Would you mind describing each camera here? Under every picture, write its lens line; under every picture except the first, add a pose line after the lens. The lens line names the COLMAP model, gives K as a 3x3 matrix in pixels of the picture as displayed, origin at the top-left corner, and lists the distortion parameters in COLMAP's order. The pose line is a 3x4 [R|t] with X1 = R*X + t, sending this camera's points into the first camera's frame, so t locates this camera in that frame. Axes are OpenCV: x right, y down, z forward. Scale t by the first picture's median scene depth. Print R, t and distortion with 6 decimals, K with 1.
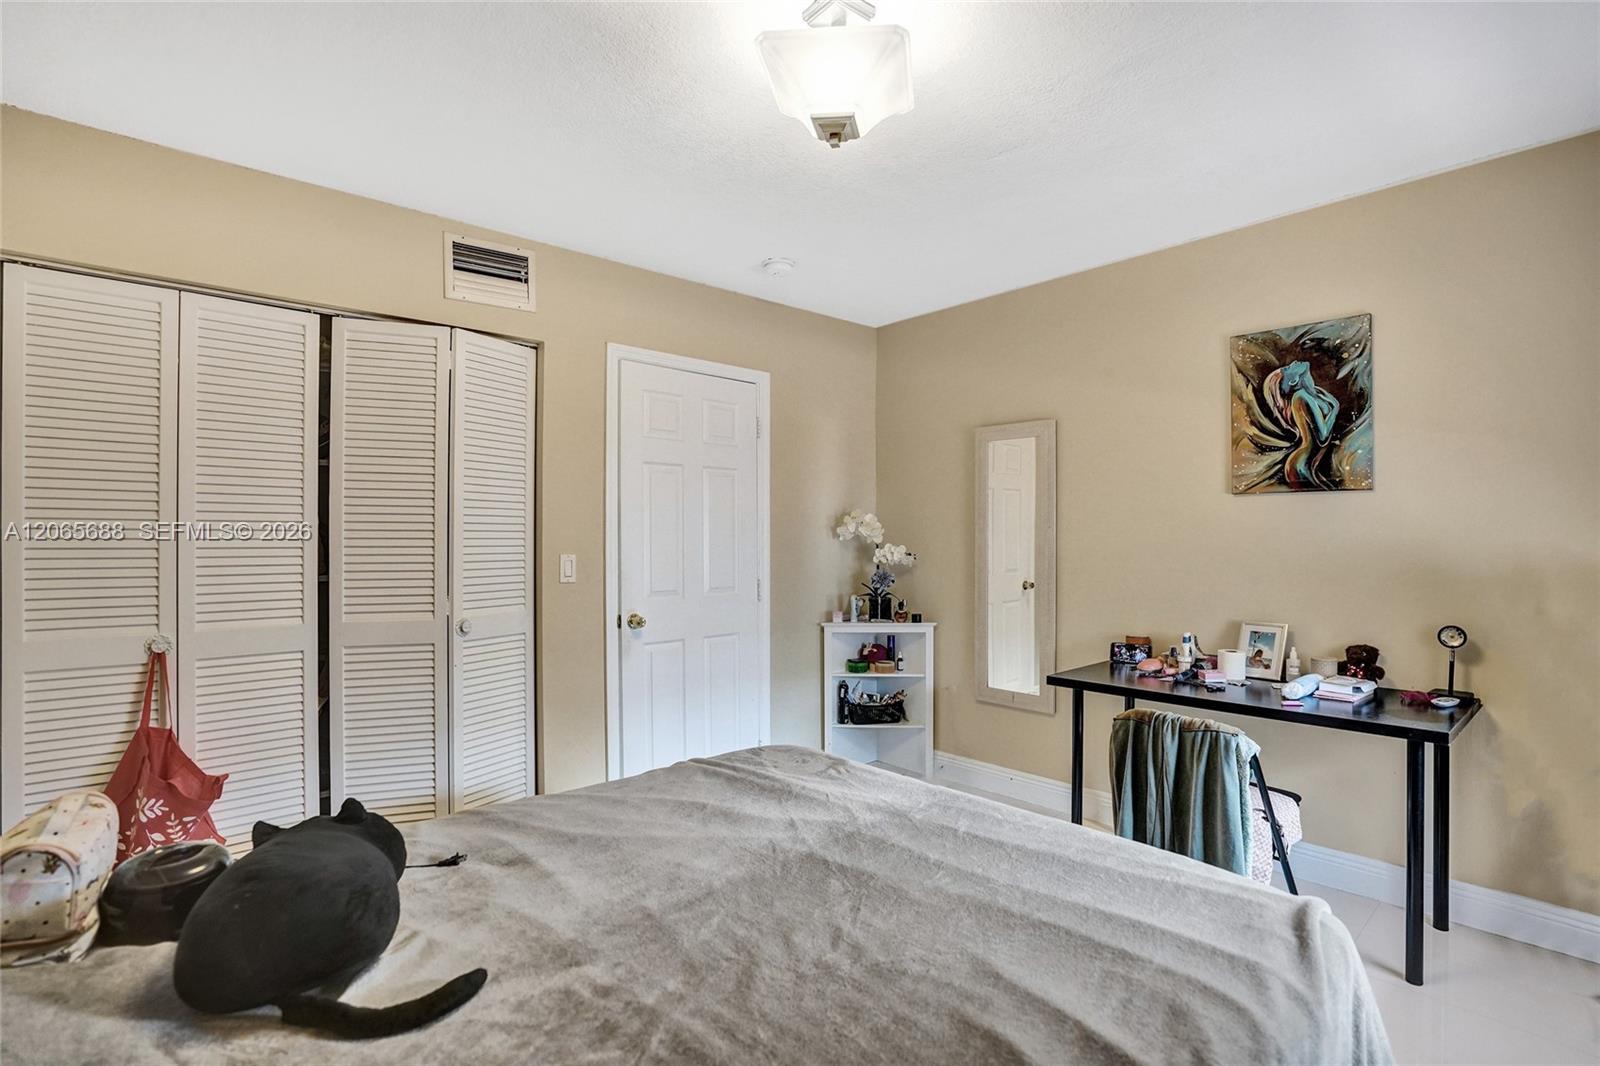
lens RADIAL K [[722.4, 0, 798.0], [0, 722.4, 550.7], [0, 0, 1]] dist [-0.000403, -0.000072]
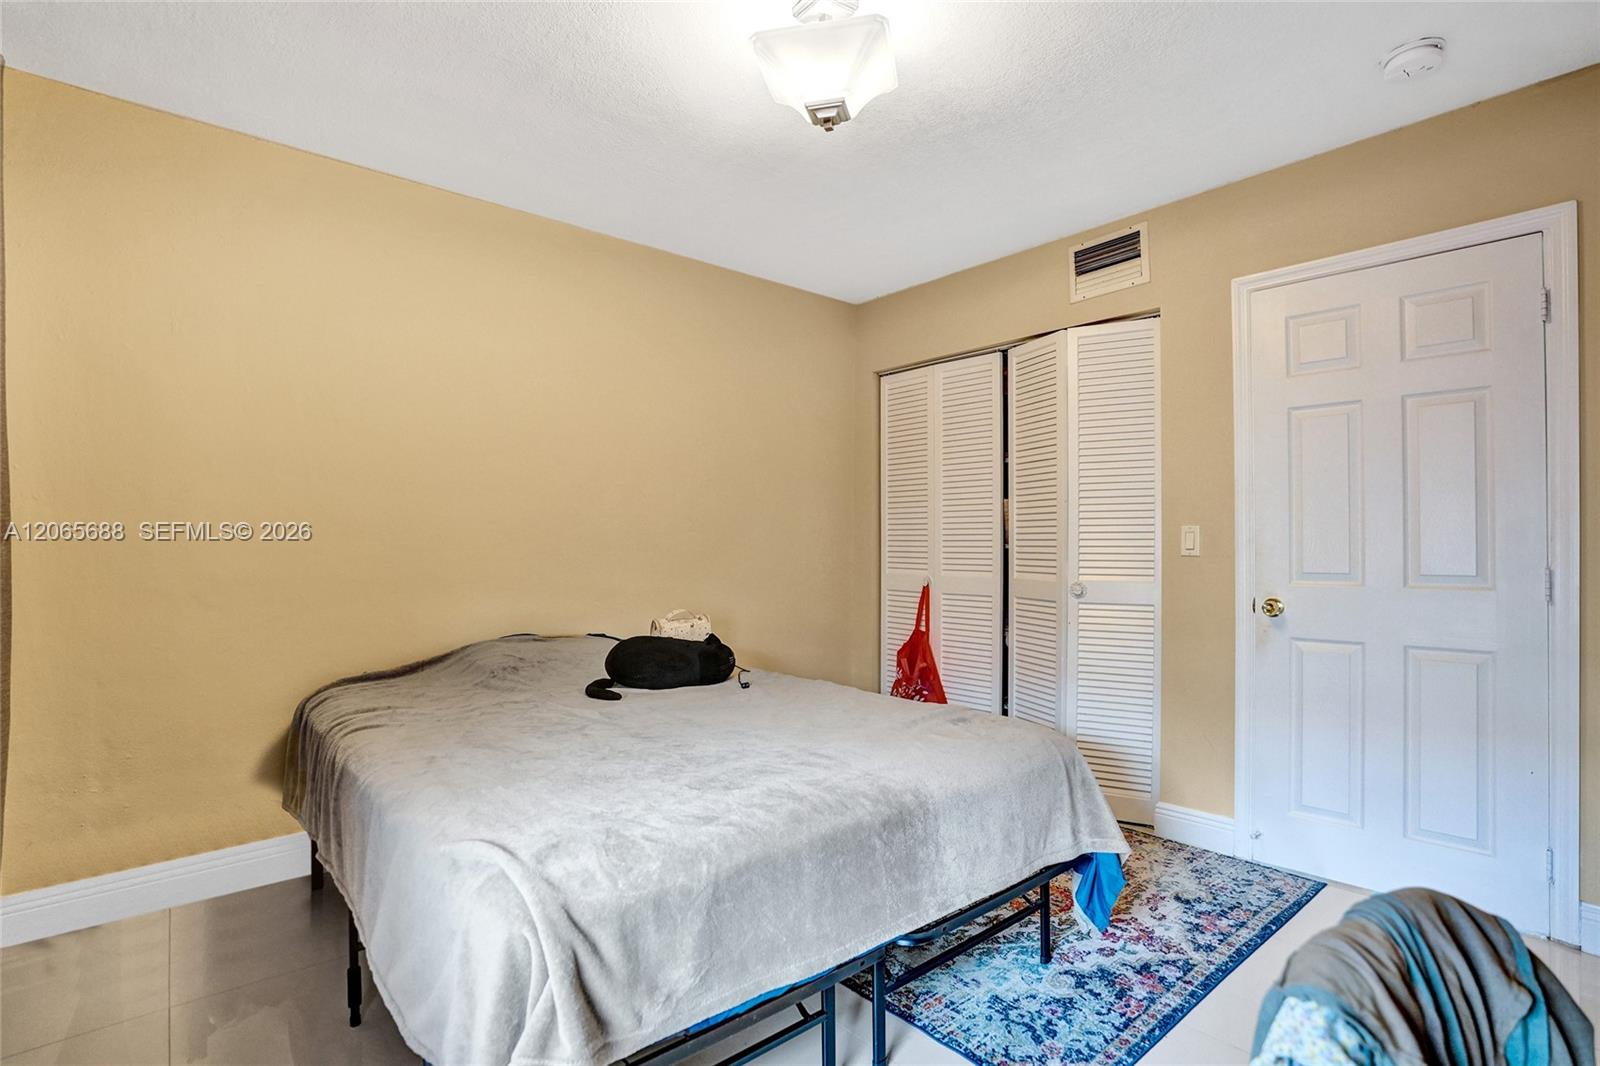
lens RADIAL K [[735.2, 0, 800.0], [0, 735.2, 533.0], [0, 0, 1]] dist [0.001559, 0.000558]
pose [[0.091989, -0.001378, -0.995759, 0.631790], [0.001781, 0.999998, -0.001220, 0.016365], [0.995758, -0.001661, 0.091991, 0.455537]]
